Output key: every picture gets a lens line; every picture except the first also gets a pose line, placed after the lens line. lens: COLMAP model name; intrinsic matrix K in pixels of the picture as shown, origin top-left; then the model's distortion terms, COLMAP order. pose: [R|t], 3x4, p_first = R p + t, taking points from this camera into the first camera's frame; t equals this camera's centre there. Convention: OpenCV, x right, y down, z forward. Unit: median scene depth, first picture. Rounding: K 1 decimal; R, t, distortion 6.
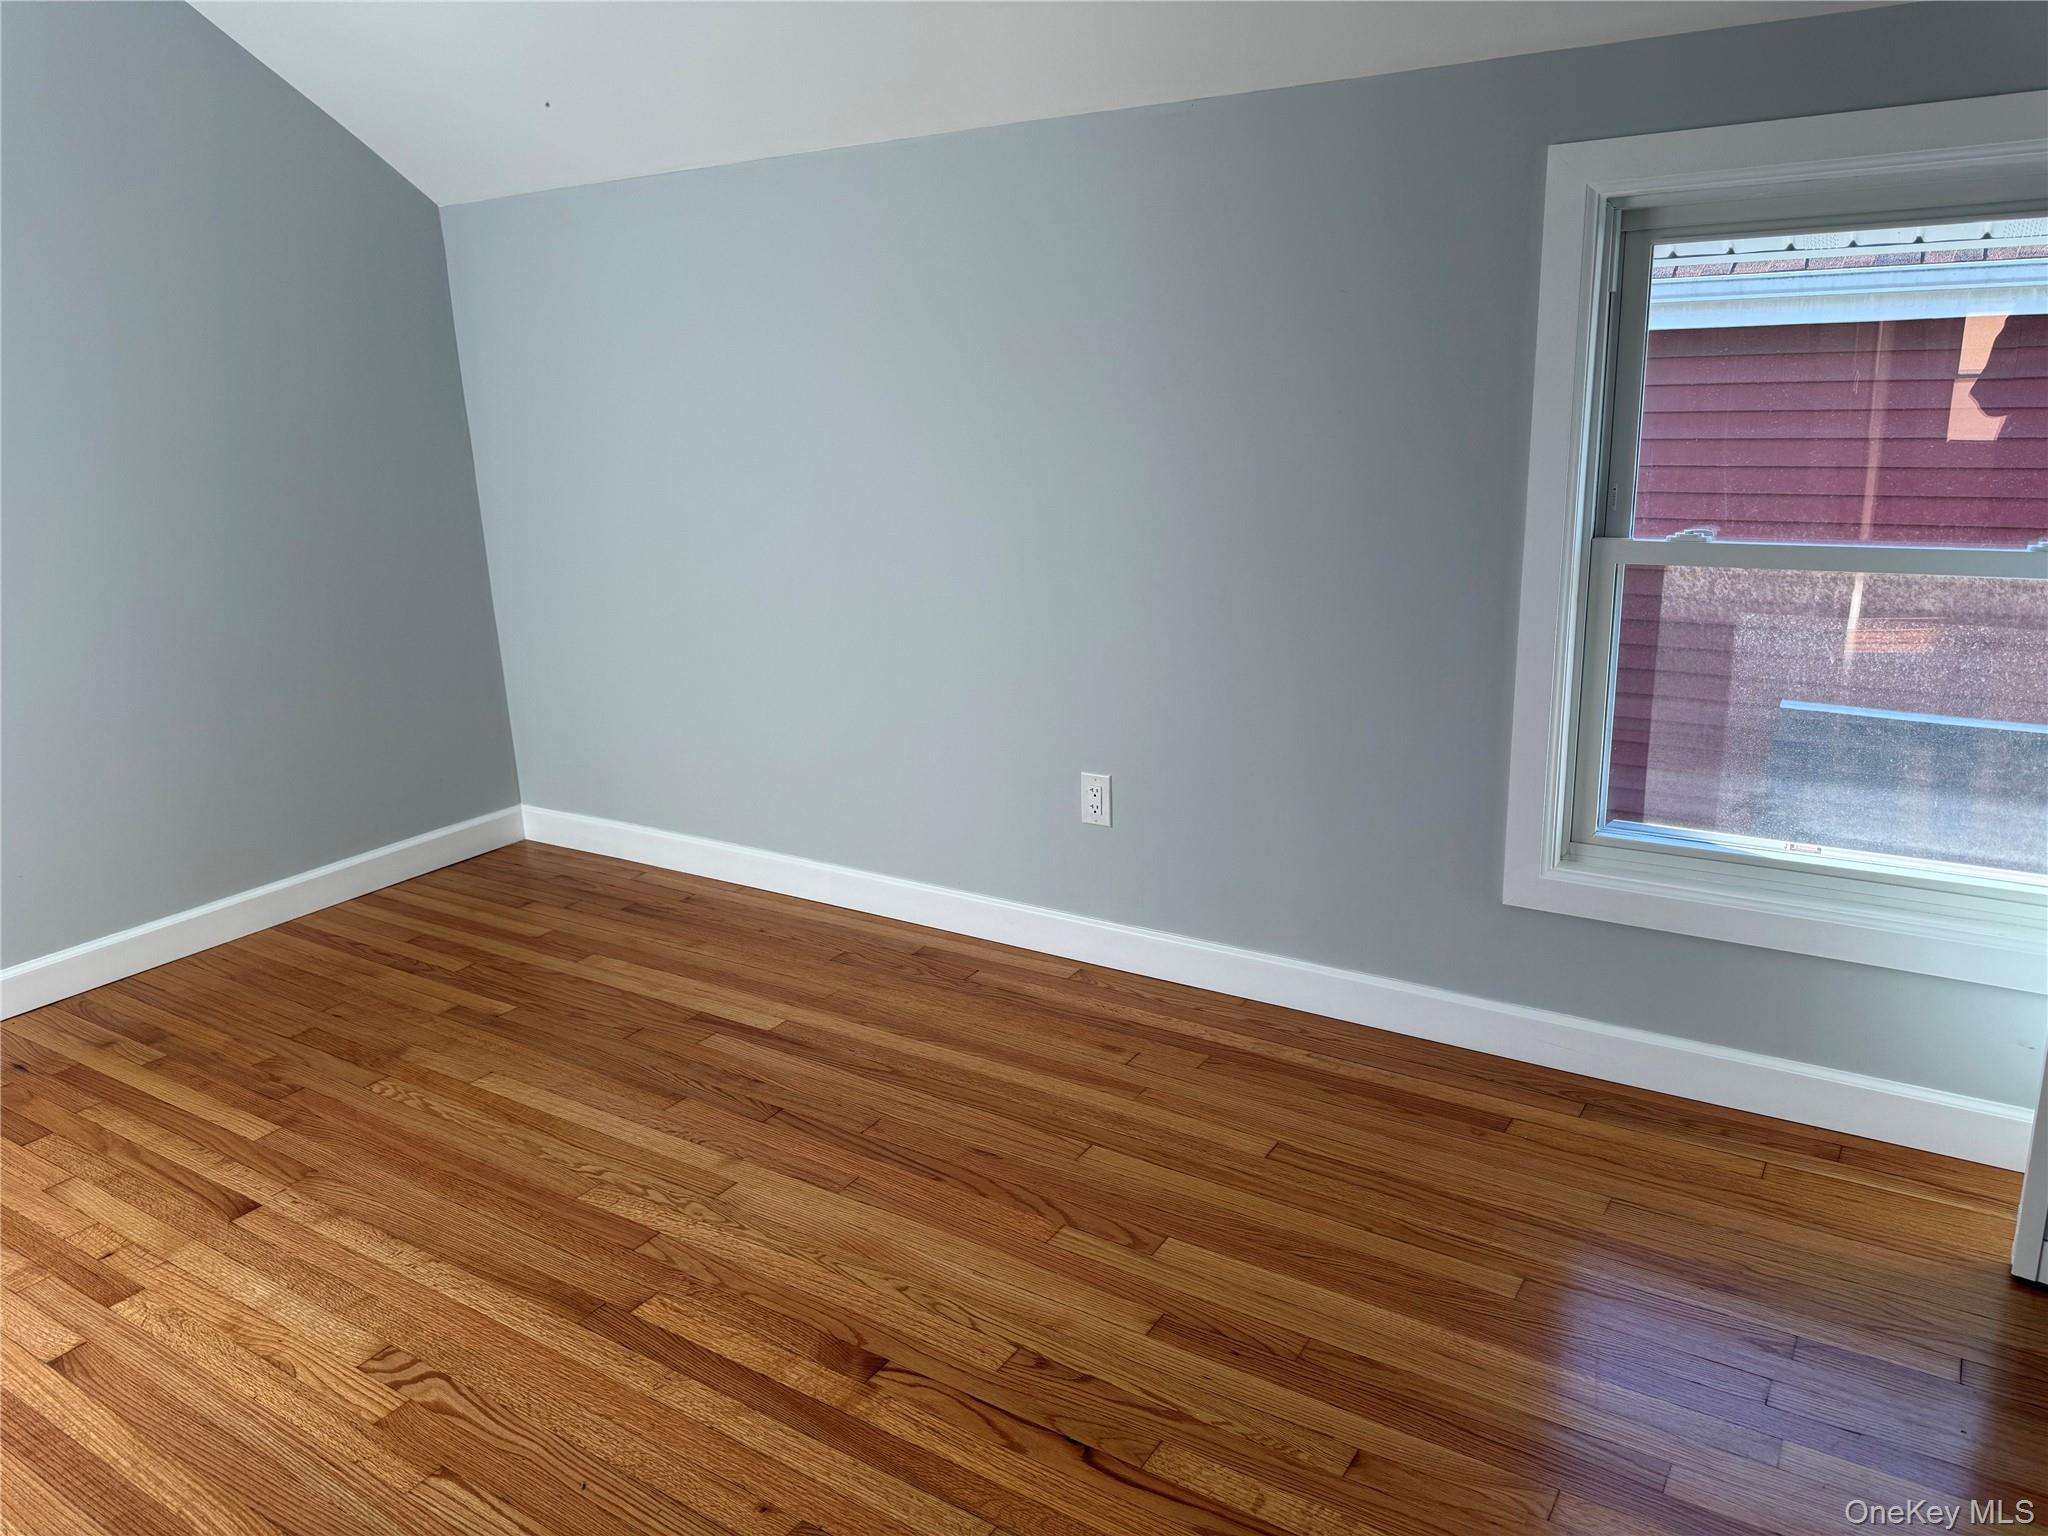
lens RADIAL K [[1431.4, 0, 1033.1], [0, 1431.4, 764.8], [0, 0, 1]] dist [0.029677, -0.040350]
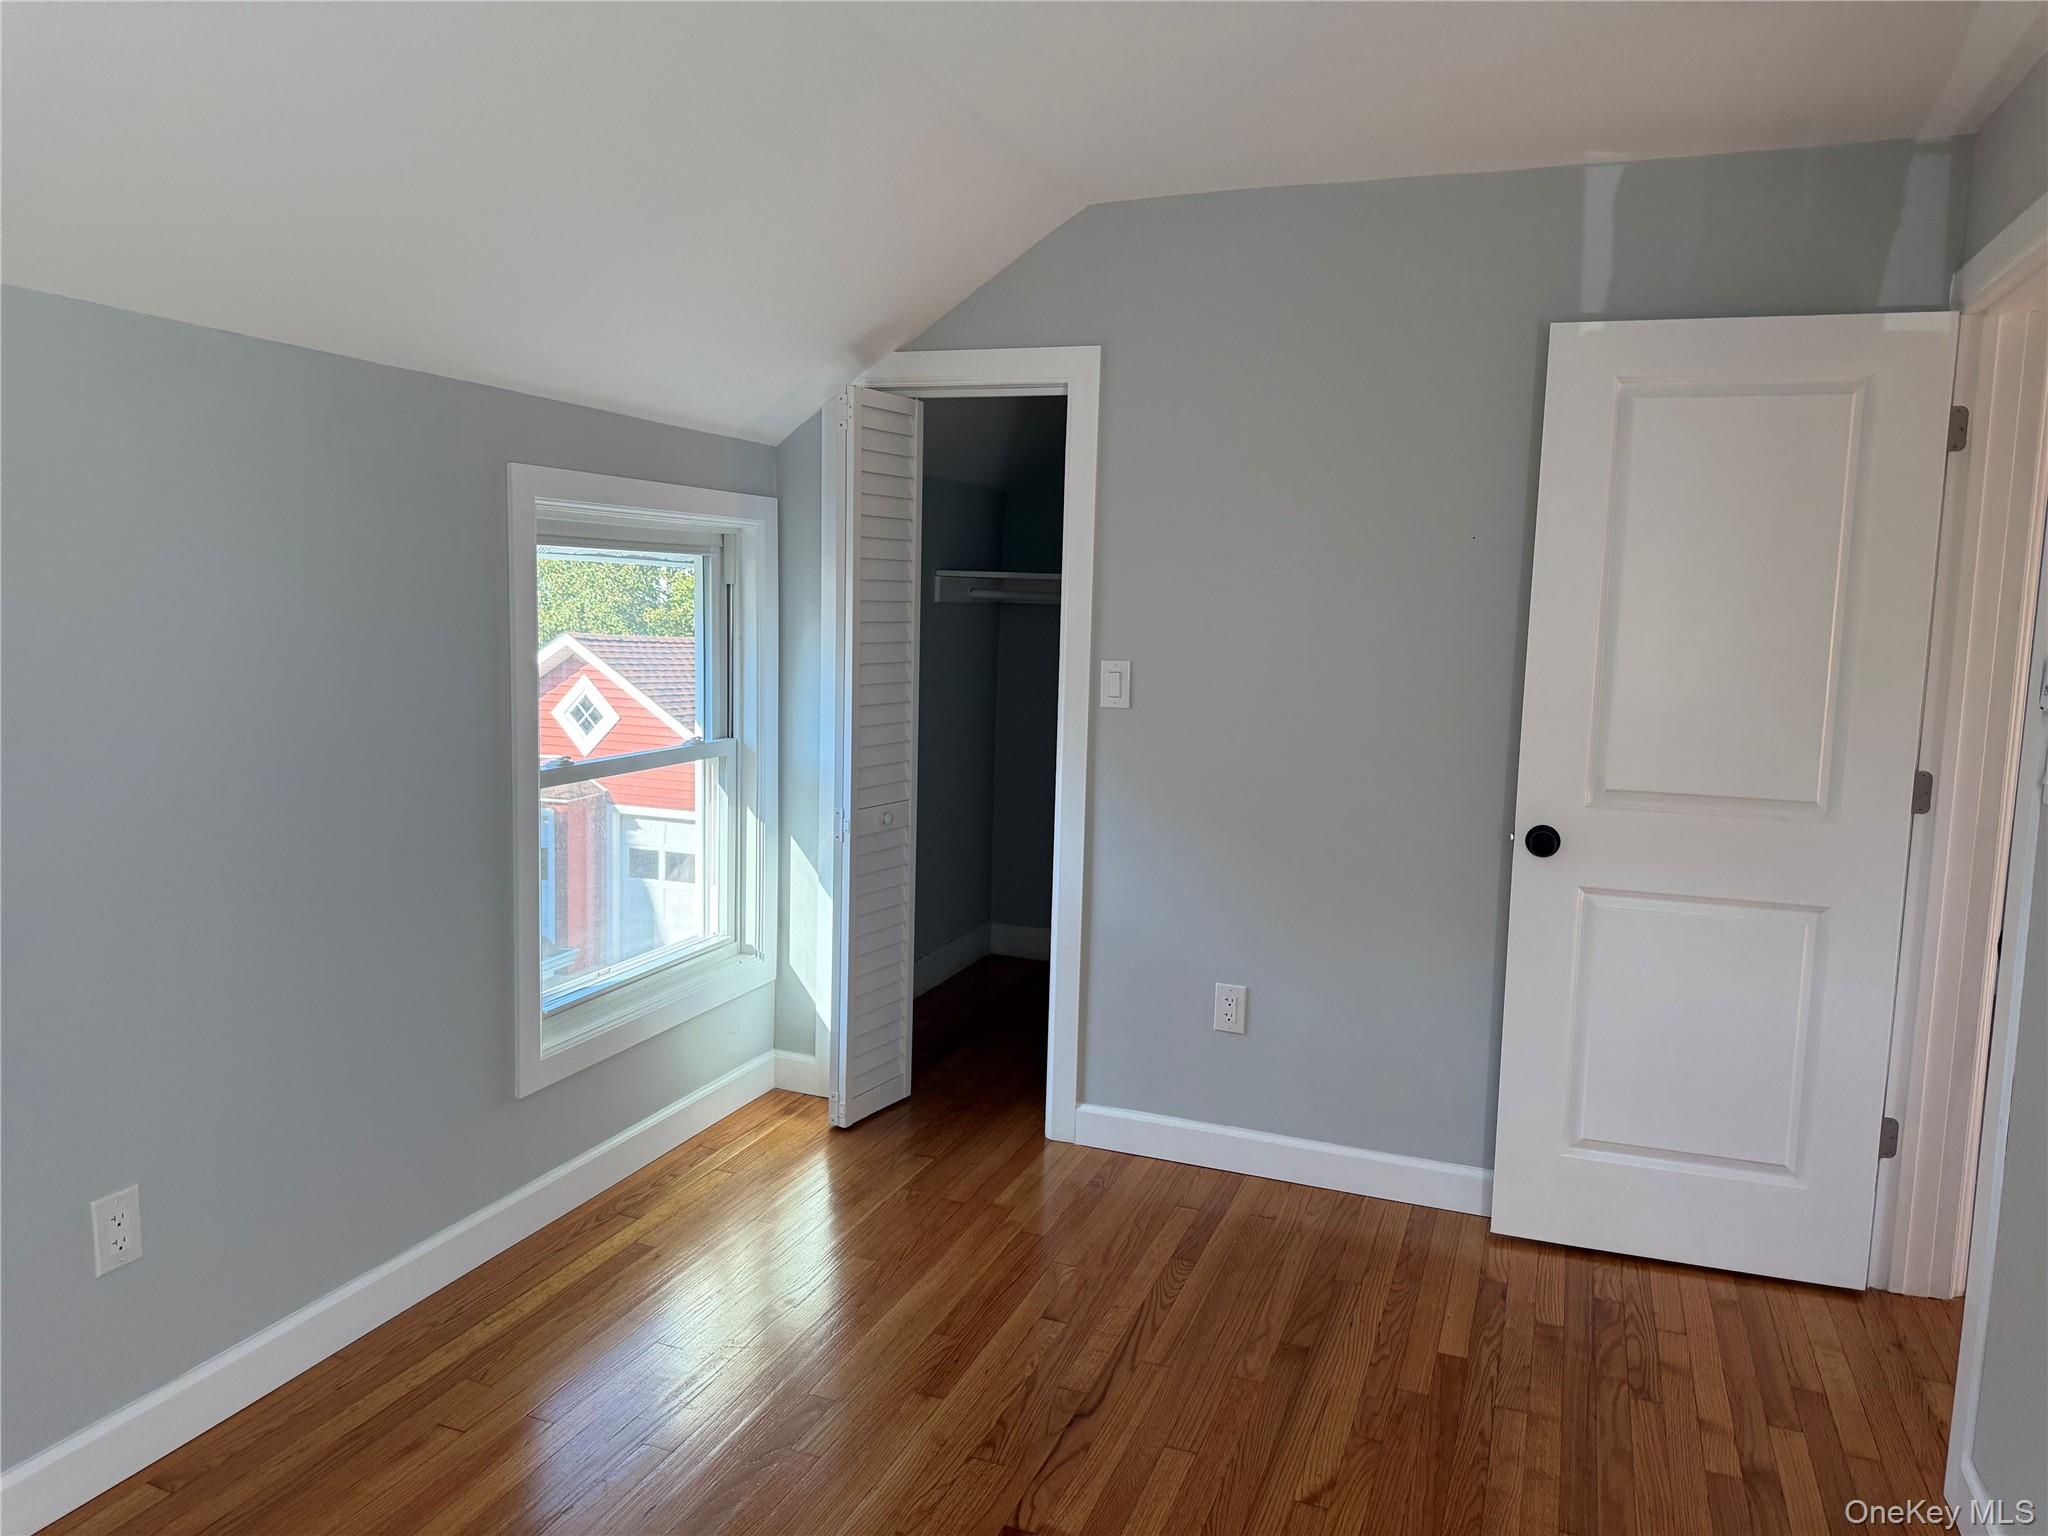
lens RADIAL K [[1431.4, 0, 1029.9], [0, 1431.4, 764.1], [0, 0, 1]] dist [0.029677, -0.040350]
pose [[-0.196931, -0.092196, 0.976073, -1.119285], [0.252752, 0.957142, 0.141403, -0.287386], [-0.947277, 0.274551, -0.165189, 1.010131]]
